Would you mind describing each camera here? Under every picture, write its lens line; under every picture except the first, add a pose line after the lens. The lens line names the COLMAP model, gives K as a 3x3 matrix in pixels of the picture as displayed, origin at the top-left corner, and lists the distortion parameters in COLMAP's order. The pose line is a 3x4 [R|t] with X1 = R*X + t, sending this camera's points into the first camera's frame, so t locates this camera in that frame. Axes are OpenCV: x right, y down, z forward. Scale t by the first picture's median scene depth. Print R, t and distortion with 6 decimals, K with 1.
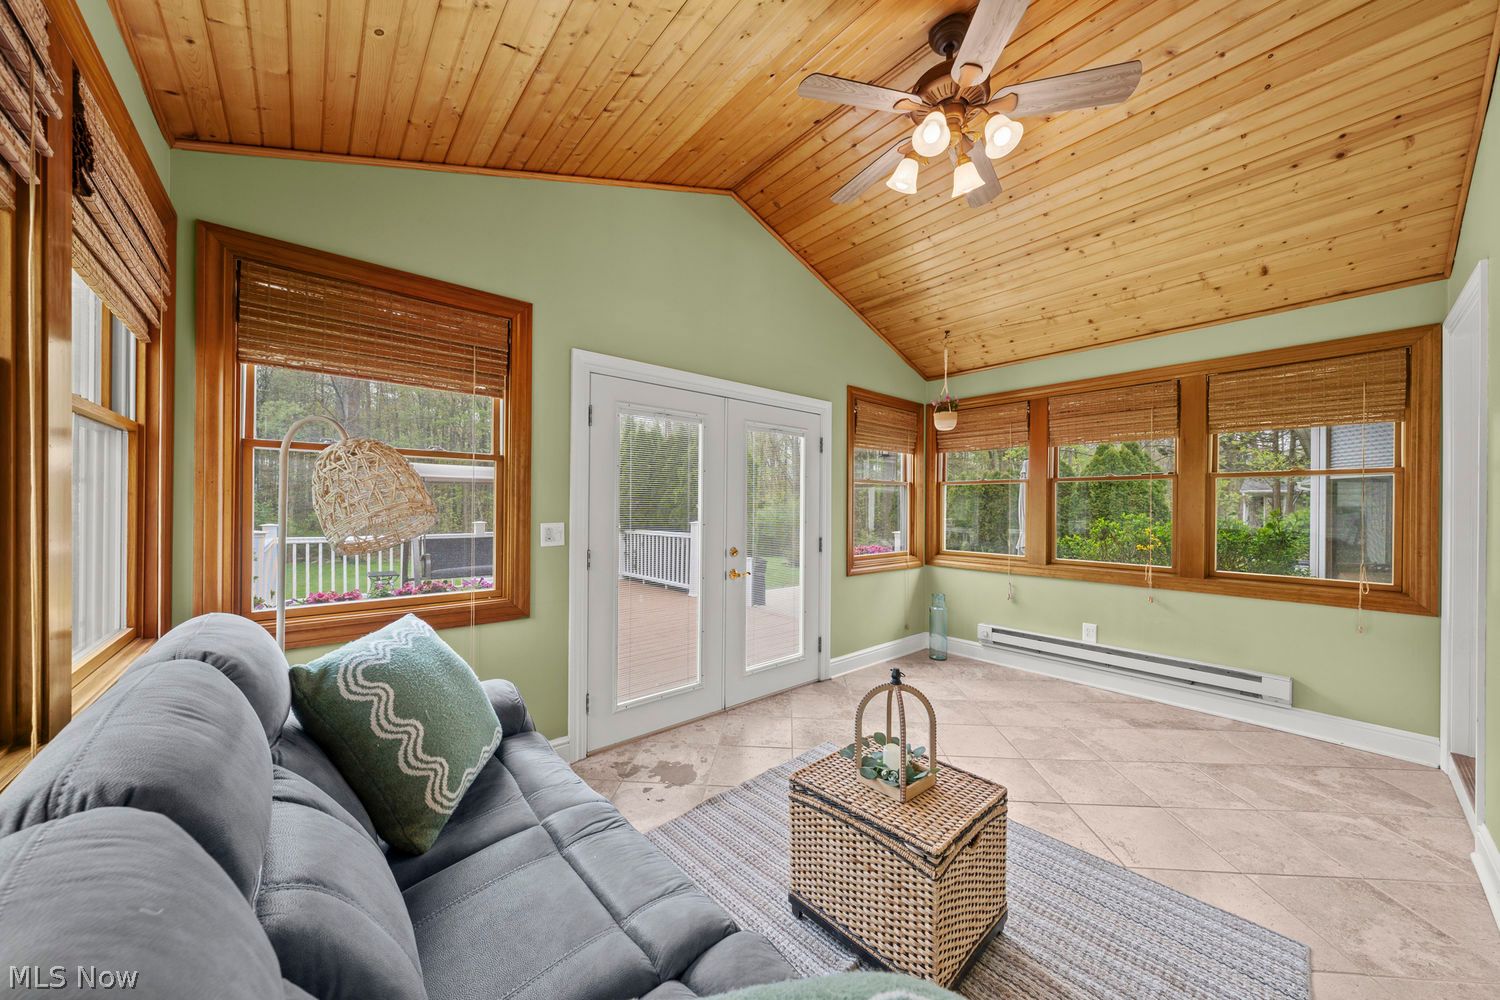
lens RADIAL K [[508.1, 0, 746.8], [0, 508.1, 510.6], [0, 0, 1]] dist [-0.001189, -0.000080]
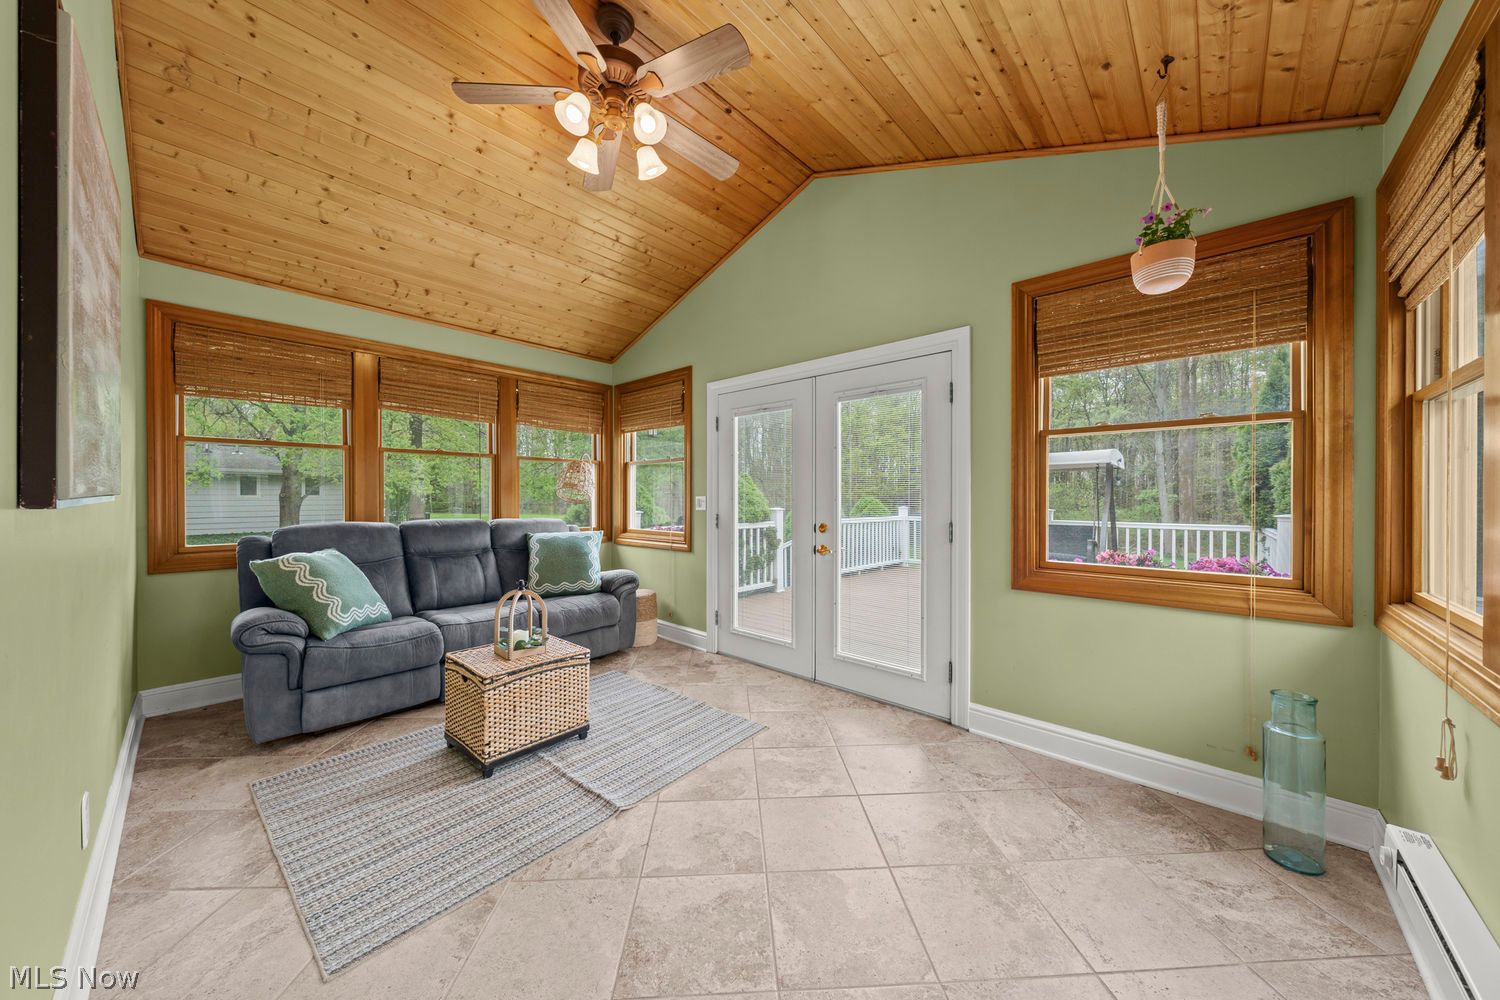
lens RADIAL K [[508.1, 0, 758.3], [0, 508.1, 498.0], [0, 0, 1]] dist [-0.001189, -0.000080]
pose [[0.136403, 0.002702, -0.990650, 0.920428], [-0.003434, 0.999992, 0.002255, 0.019788], [0.990647, 0.003094, 0.136411, 0.714194]]
